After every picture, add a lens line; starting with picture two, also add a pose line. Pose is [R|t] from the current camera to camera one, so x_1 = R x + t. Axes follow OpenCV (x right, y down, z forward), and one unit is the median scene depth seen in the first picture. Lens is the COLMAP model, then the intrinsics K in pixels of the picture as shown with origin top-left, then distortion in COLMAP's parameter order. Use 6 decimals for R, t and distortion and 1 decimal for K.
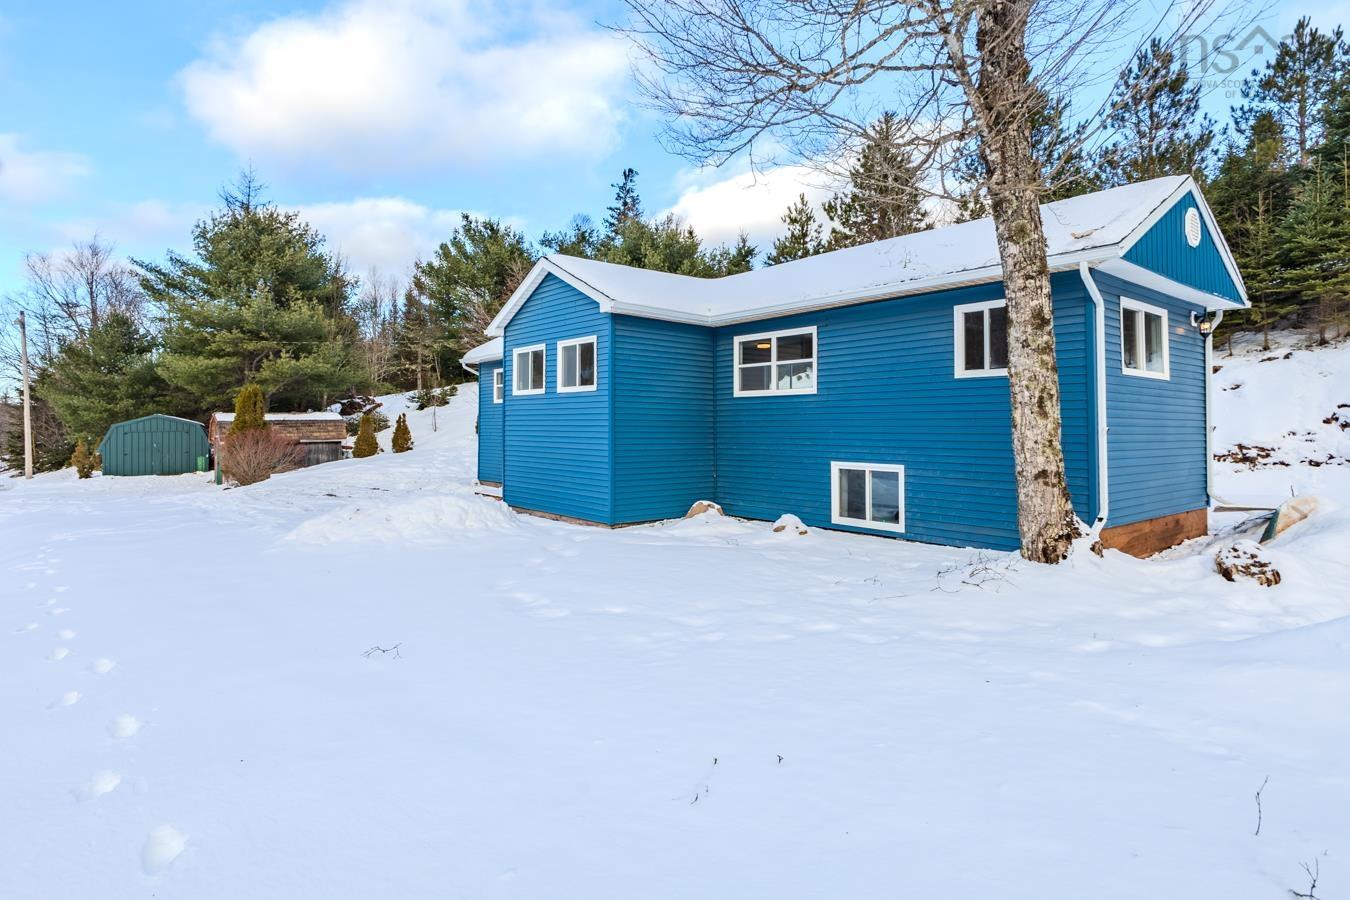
lens RADIAL K [[685.6, 0, 676.1], [0, 685.6, 441.7], [0, 0, 1]] dist [0.020846, -0.008719]
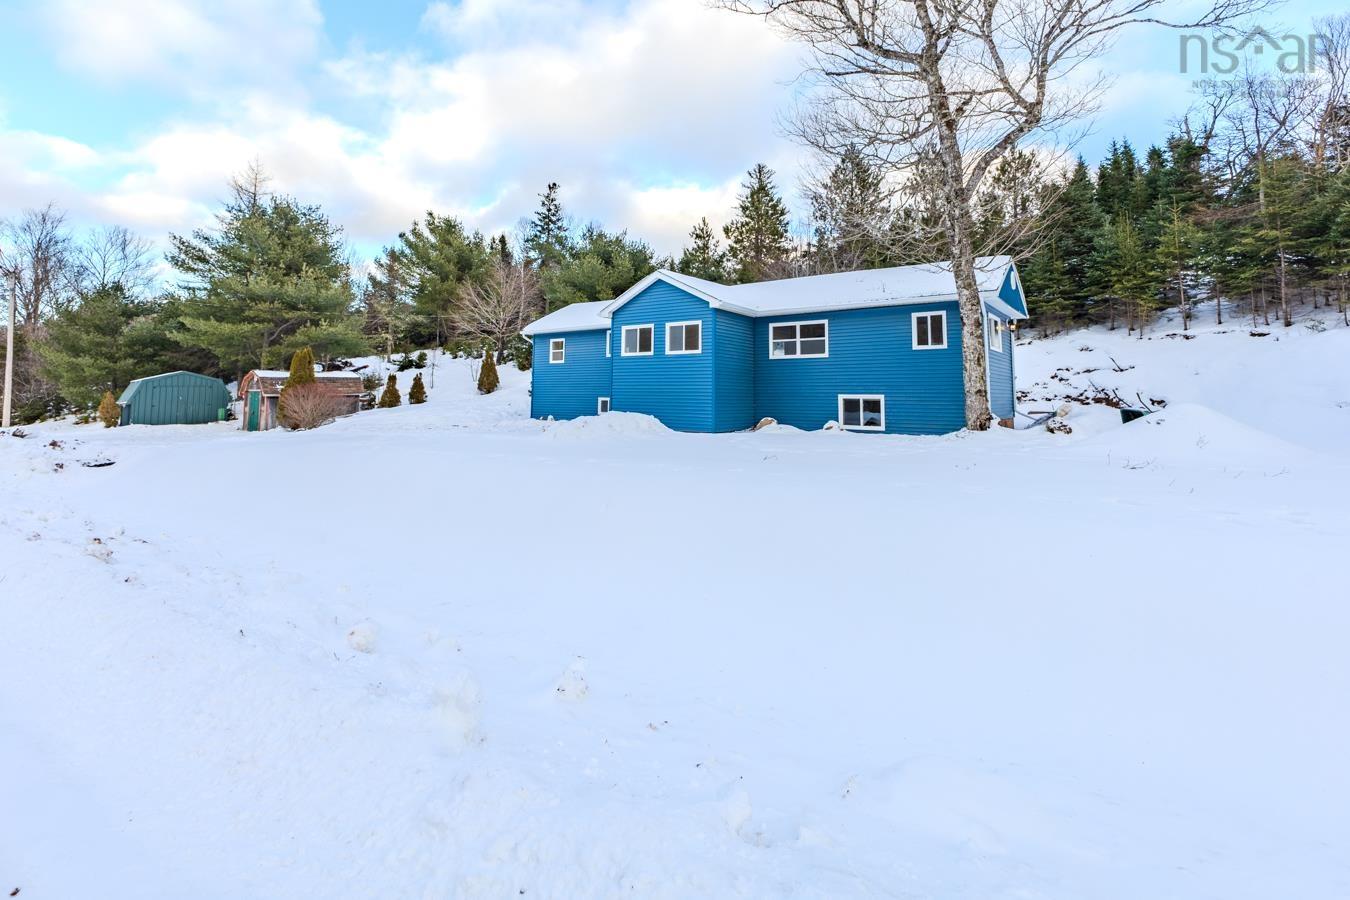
lens RADIAL K [[587.4, 0, 673.8], [0, 587.4, 379.1], [0, 0, 1]] dist [0.013714, -0.003141]
pose [[0.971309, 0.009065, 0.237649, -0.406905], [0.002143, 0.998899, -0.046863, 0.043217], [-0.237812, 0.046028, 0.970220, -0.288580]]
